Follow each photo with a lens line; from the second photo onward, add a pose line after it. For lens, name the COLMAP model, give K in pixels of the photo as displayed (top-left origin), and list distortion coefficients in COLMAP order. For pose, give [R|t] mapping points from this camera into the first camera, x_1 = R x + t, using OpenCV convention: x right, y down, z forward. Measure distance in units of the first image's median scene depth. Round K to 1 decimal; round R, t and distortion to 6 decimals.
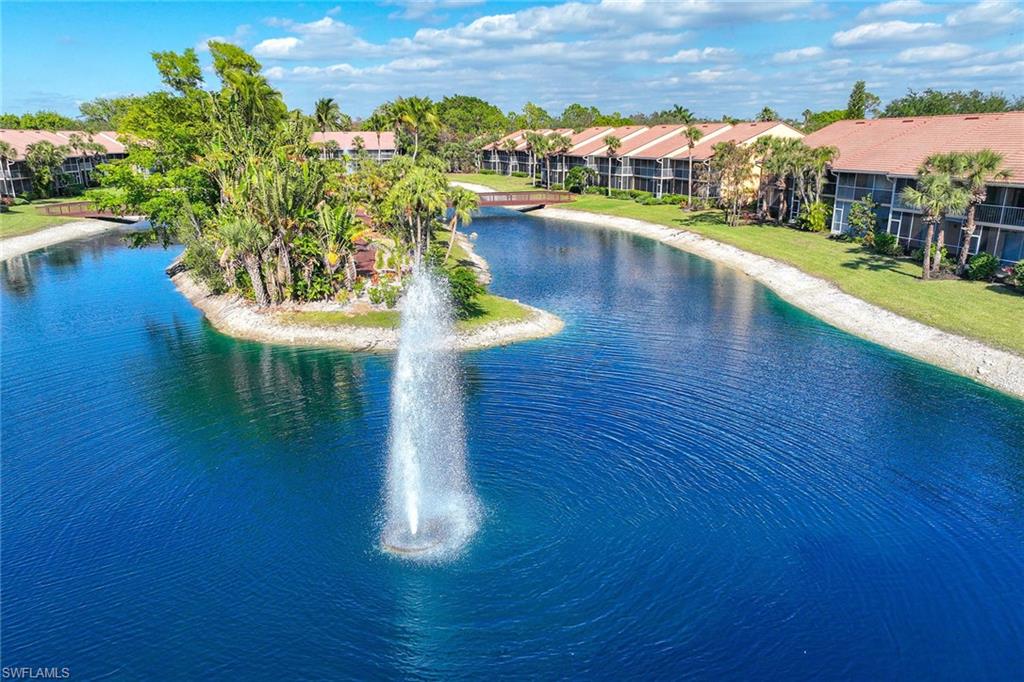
lens RADIAL K [[747.2, 0, 529.2], [0, 747.2, 341.5], [0, 0, 1]] dist [0.024013, 0.001550]
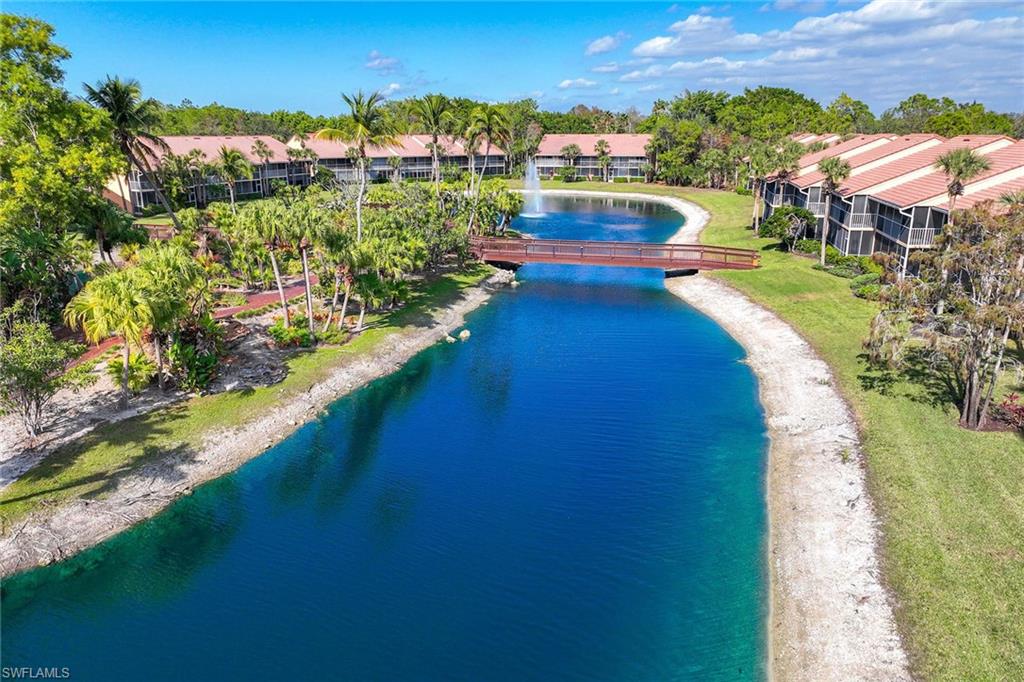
lens RADIAL K [[747.2, 0, 529.2], [0, 747.2, 341.5], [0, 0, 1]] dist [0.024013, 0.001550]
pose [[0.883645, 0.138448, -0.447218, 0.098054], [-0.135883, 0.989996, 0.037993, -0.072833], [0.448004, 0.027196, 0.893618, 0.227935]]
